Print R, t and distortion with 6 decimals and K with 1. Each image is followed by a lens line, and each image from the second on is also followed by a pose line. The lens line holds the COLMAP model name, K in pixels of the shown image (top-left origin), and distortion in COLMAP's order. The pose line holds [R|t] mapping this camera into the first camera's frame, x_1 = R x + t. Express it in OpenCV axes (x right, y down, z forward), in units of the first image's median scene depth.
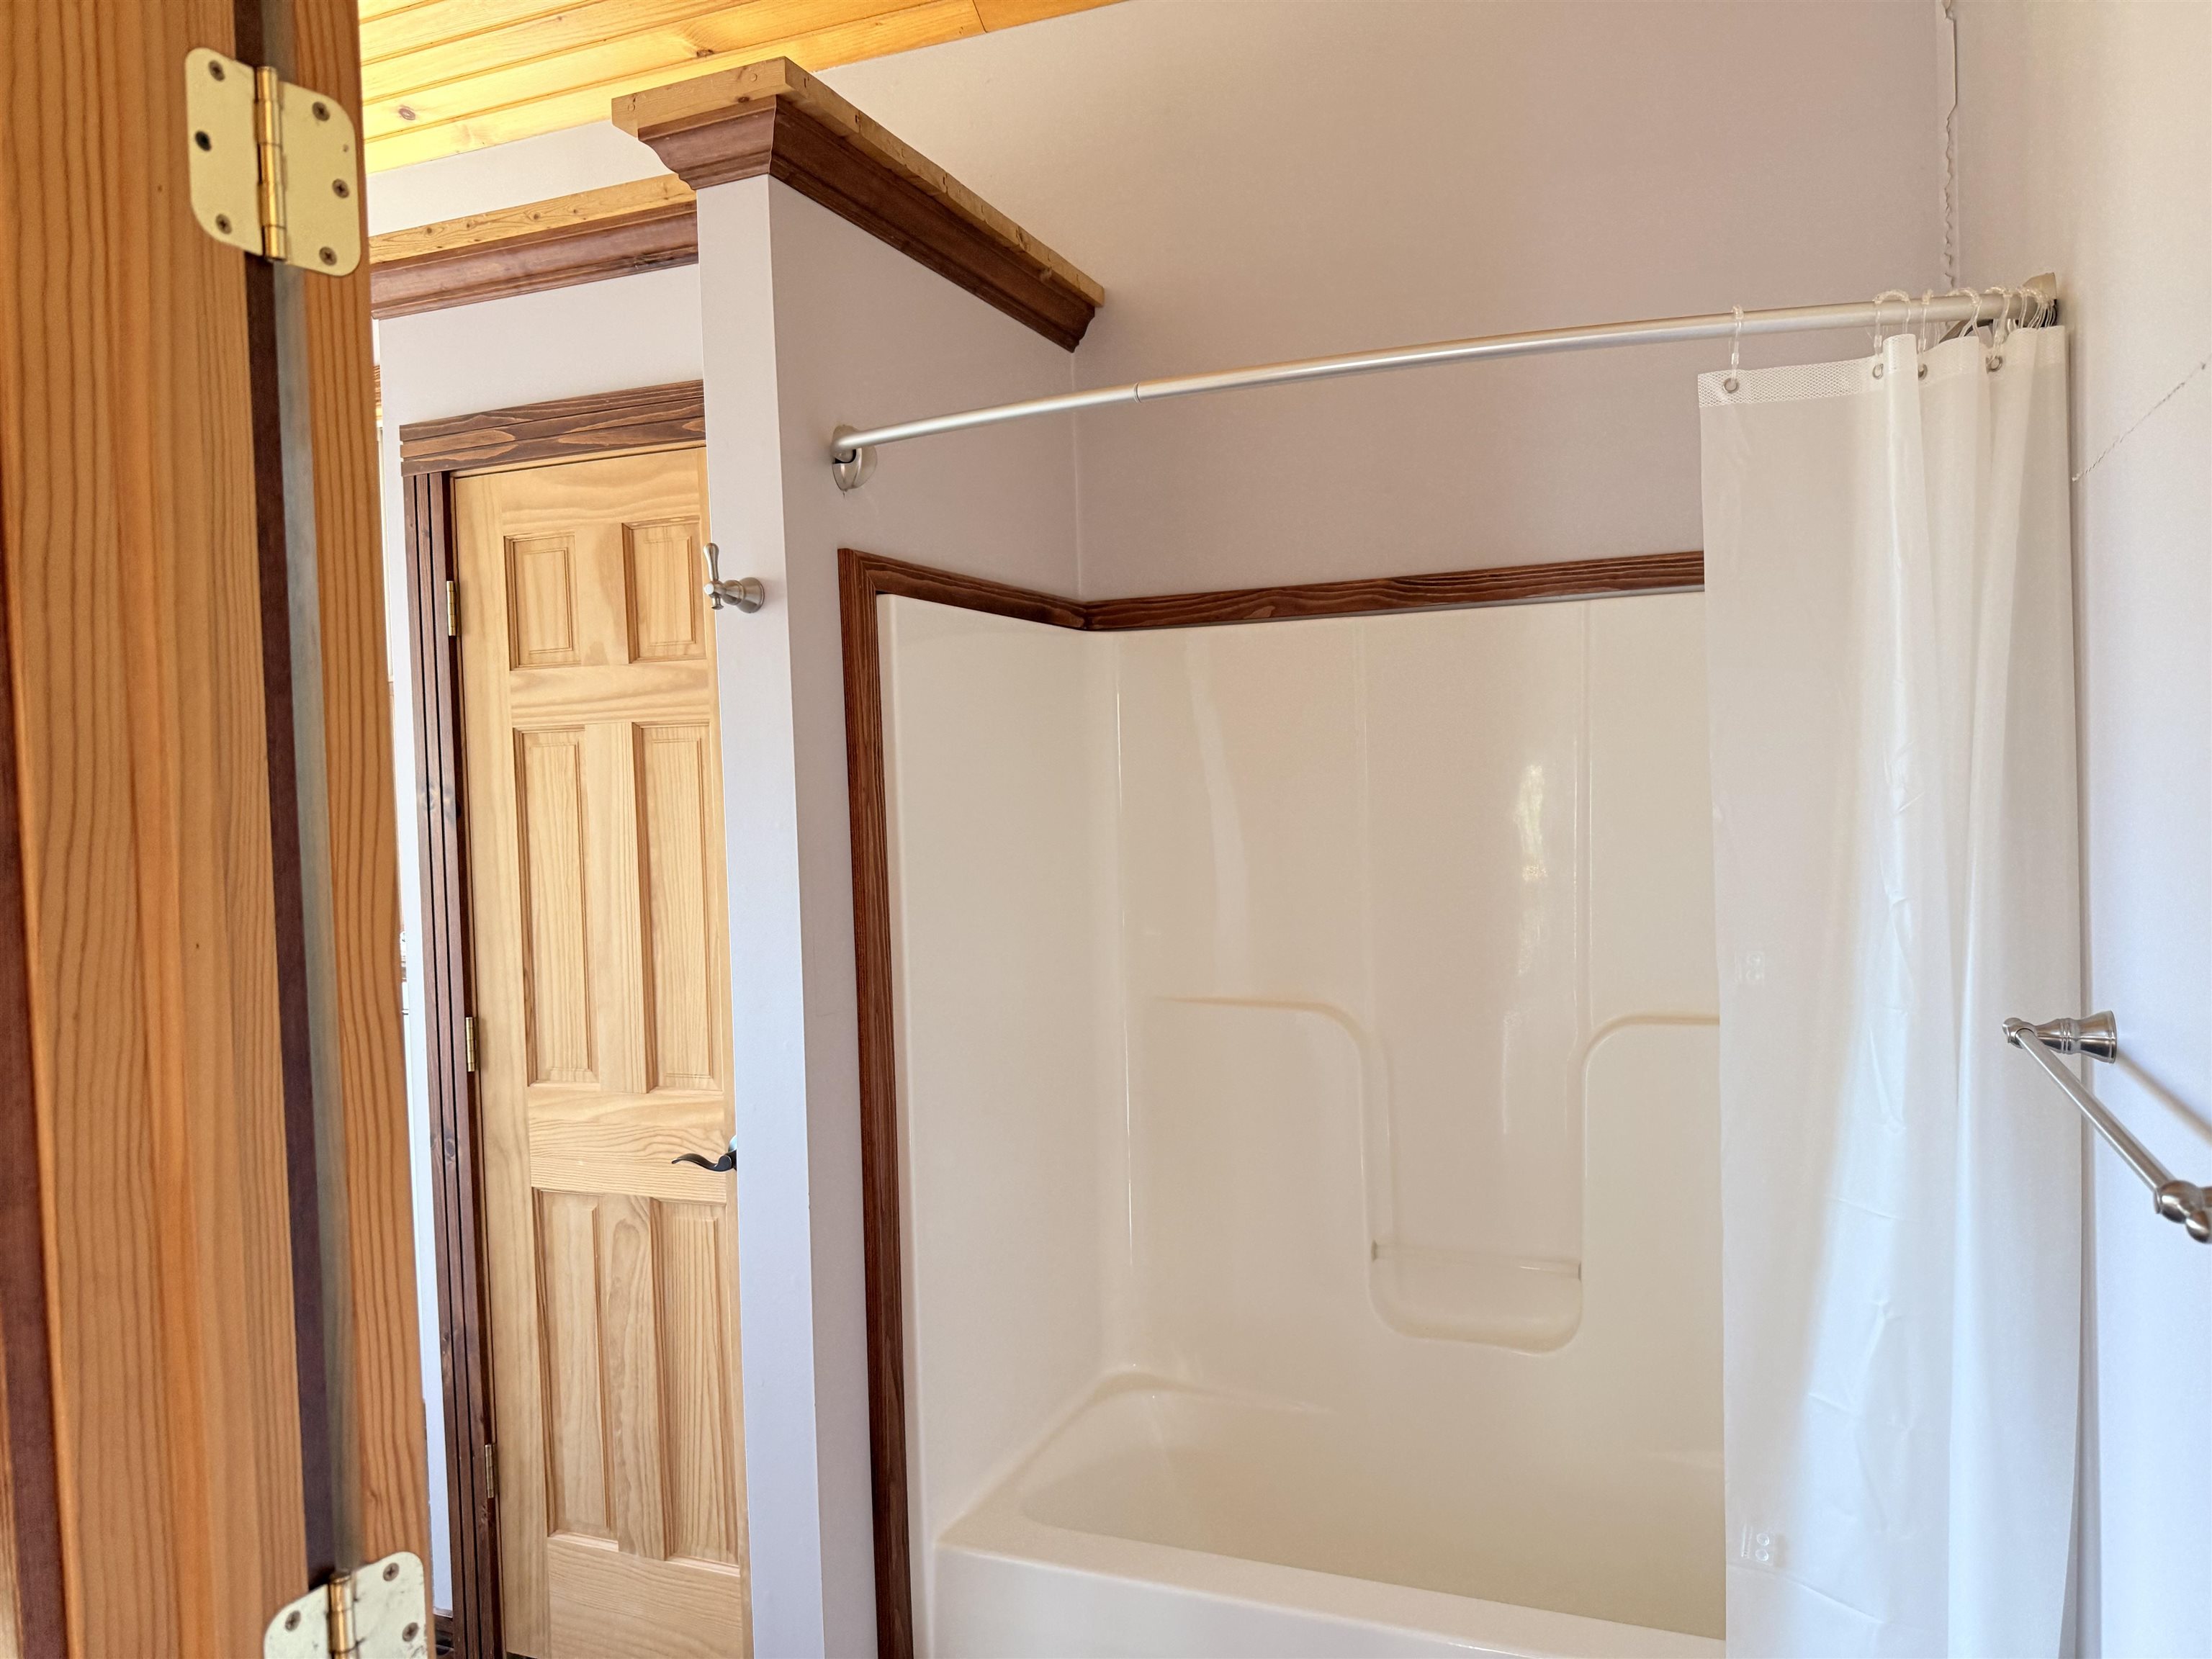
lens RADIAL K [[1565.8, 0, 1091.4], [0, 1565.8, 820.8], [0, 0, 1]] dist [-0.003682, -0.001233]
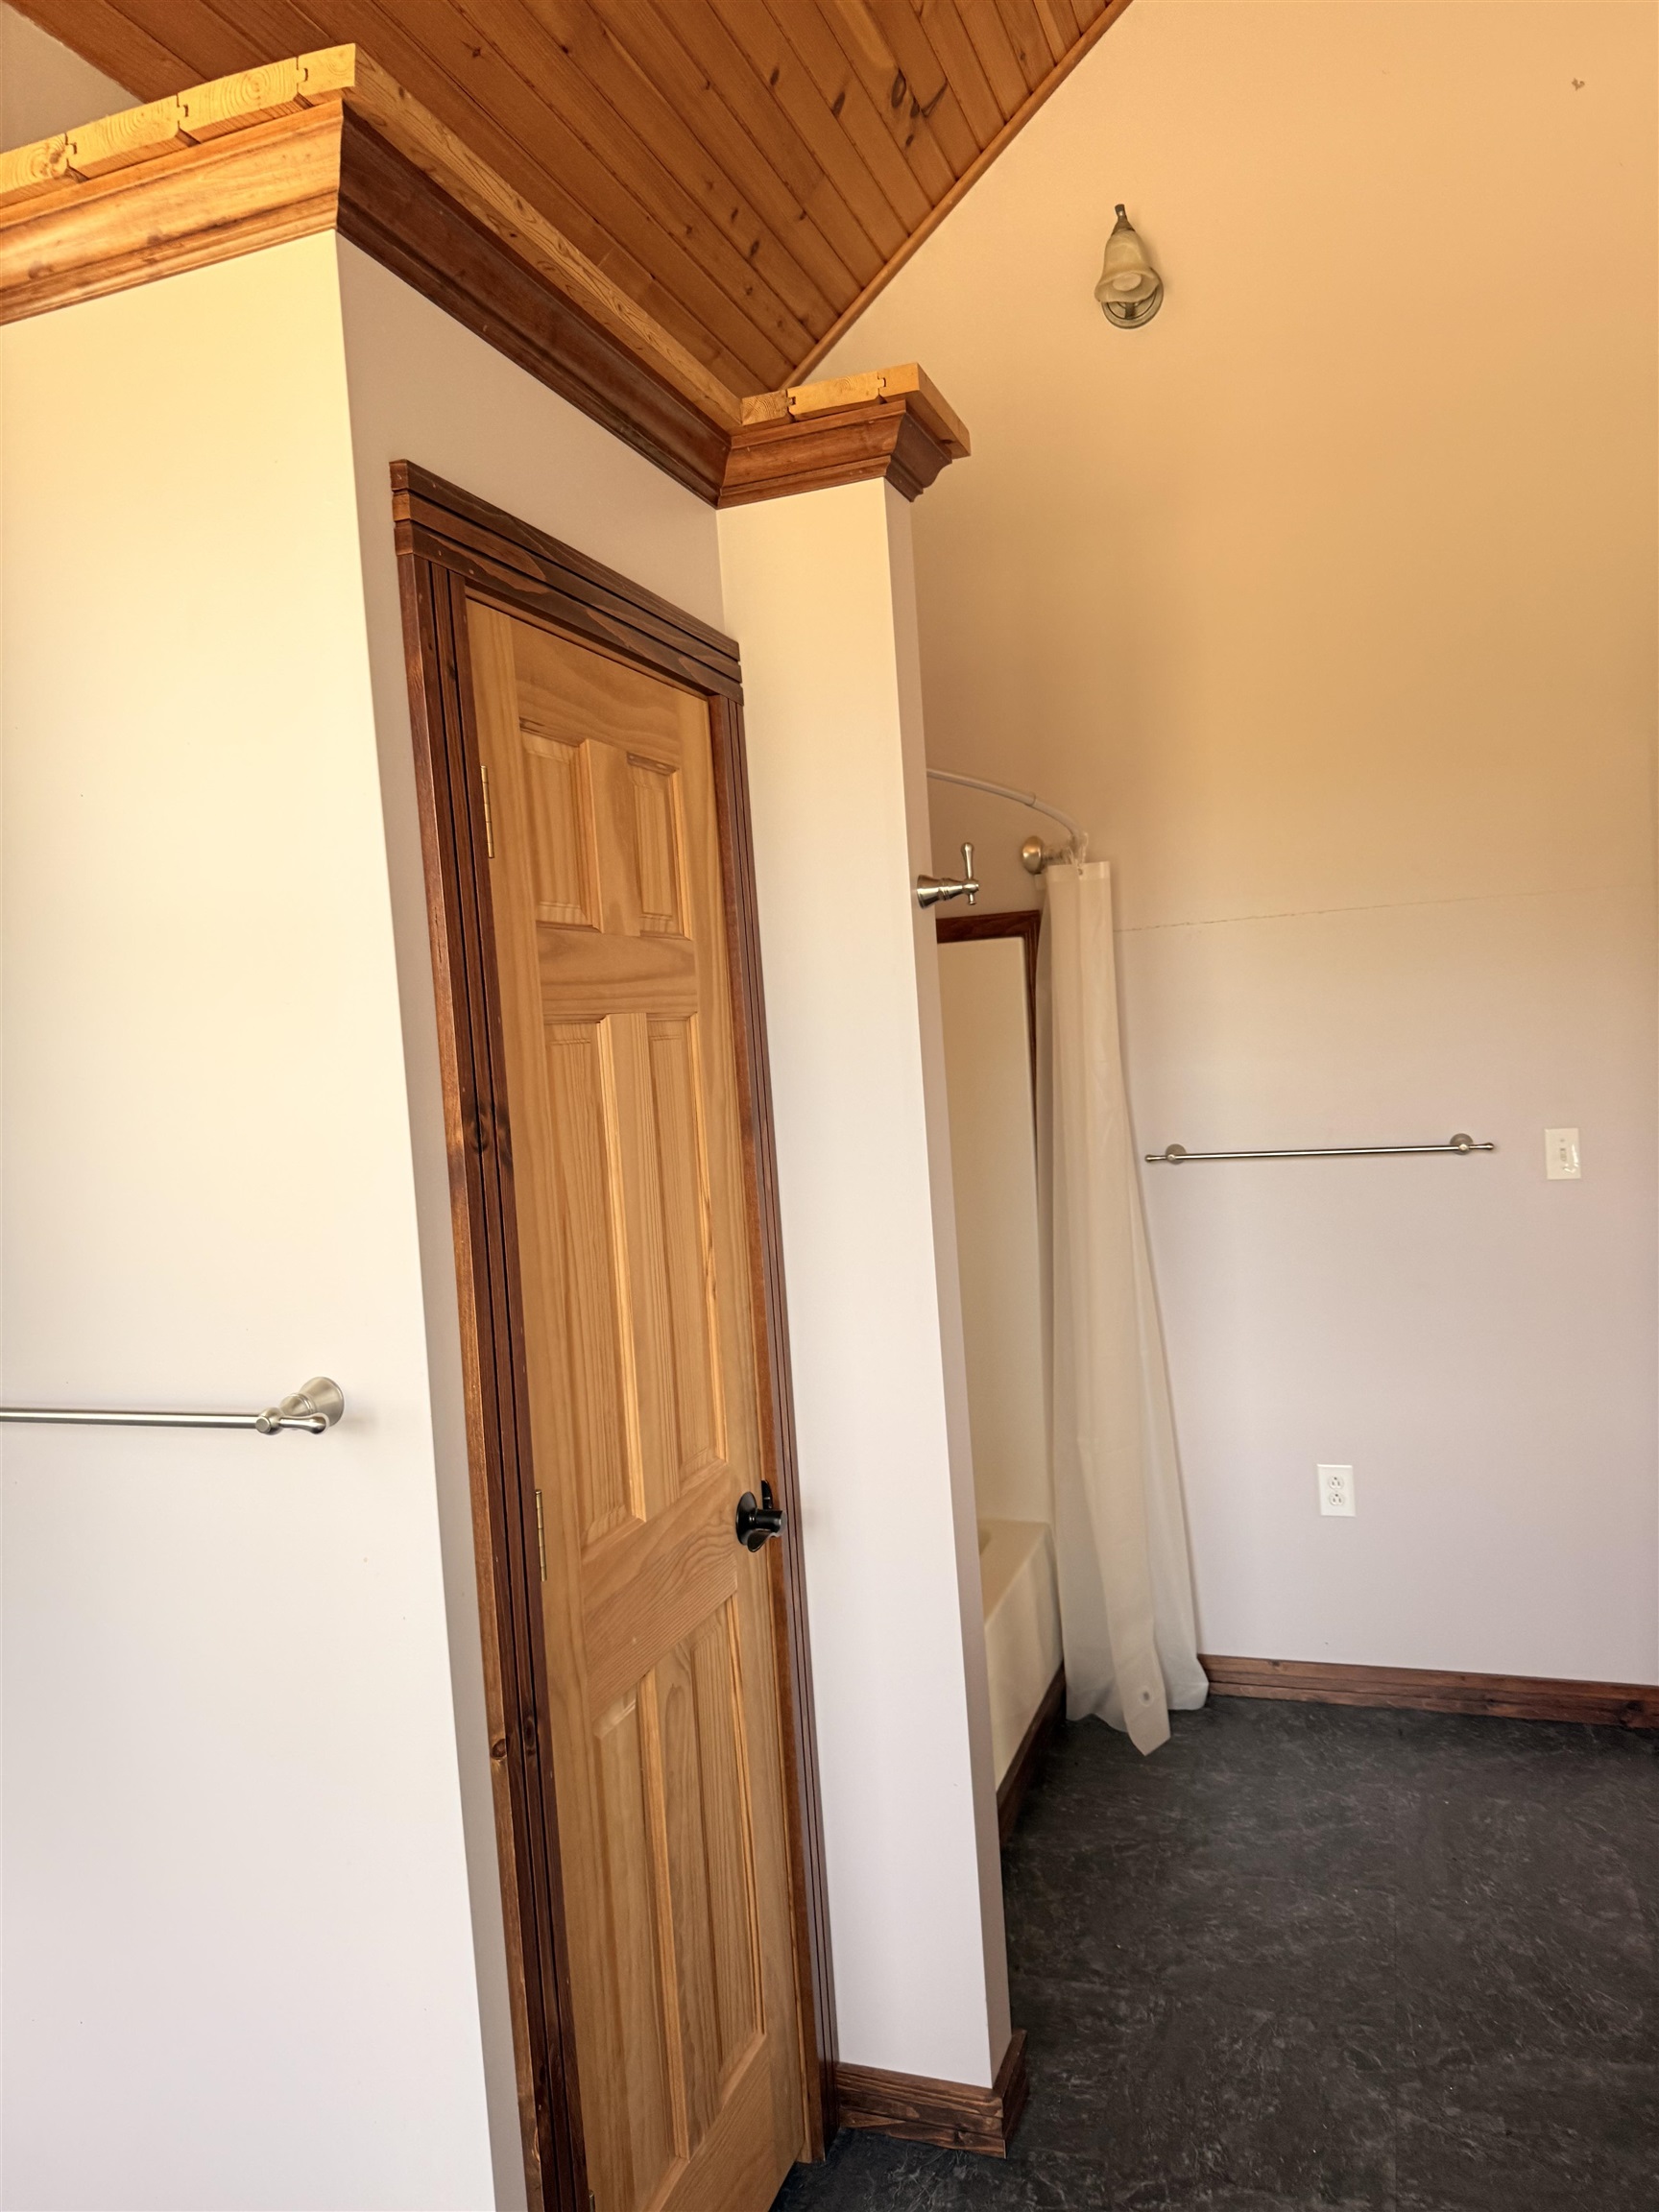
lens RADIAL K [[1565.8, 0, 829.5], [0, 1565.8, 1106.0], [0, 0, 1]] dist [-0.003682, -0.001233]
pose [[-0.038950, -0.009095, 0.999200, -1.041388], [0.111012, 0.993729, 0.013372, -0.017869], [-0.993056, 0.111444, -0.037696, 0.930403]]
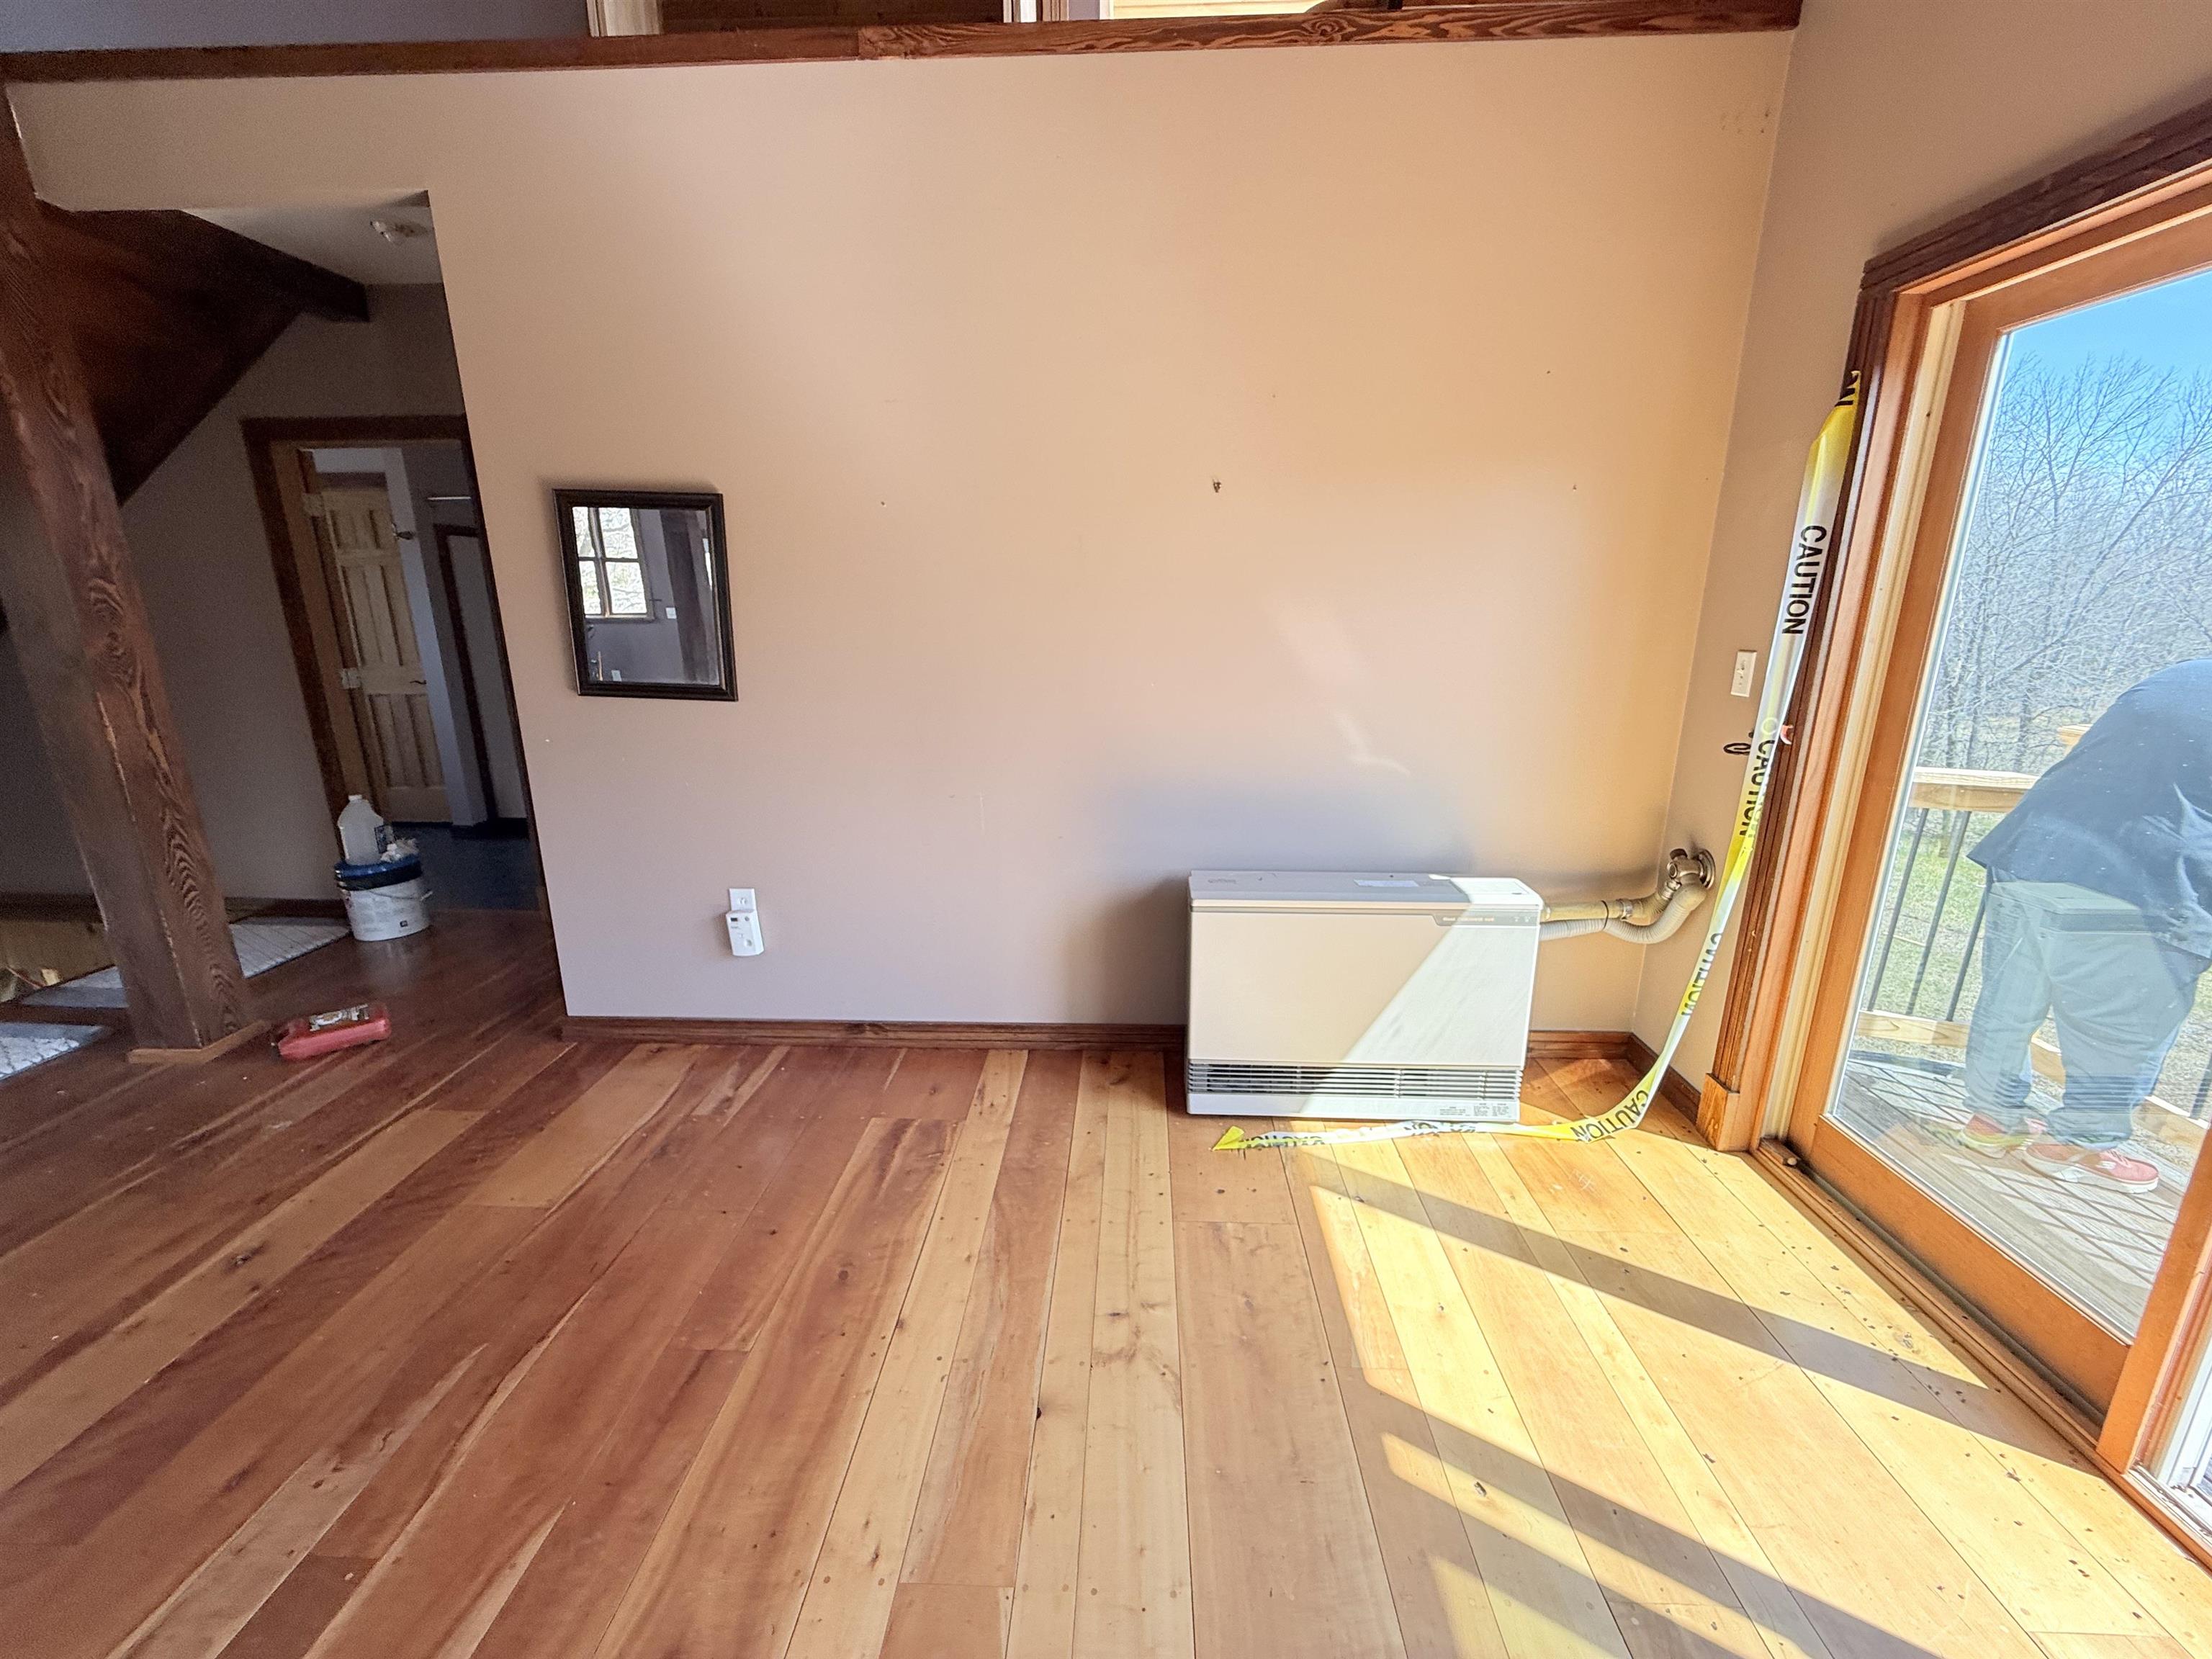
lens RADIAL K [[879.0, 0, 1100.9], [0, 879.0, 832.7], [0, 0, 1]] dist [0.000041, 0.000090]
pose [[0.946057, -0.051083, 0.319949, 0.610491], [-0.016006, 0.978919, 0.203621, 0.105007], [-0.323605, -0.197758, 0.925295, -1.577111]]
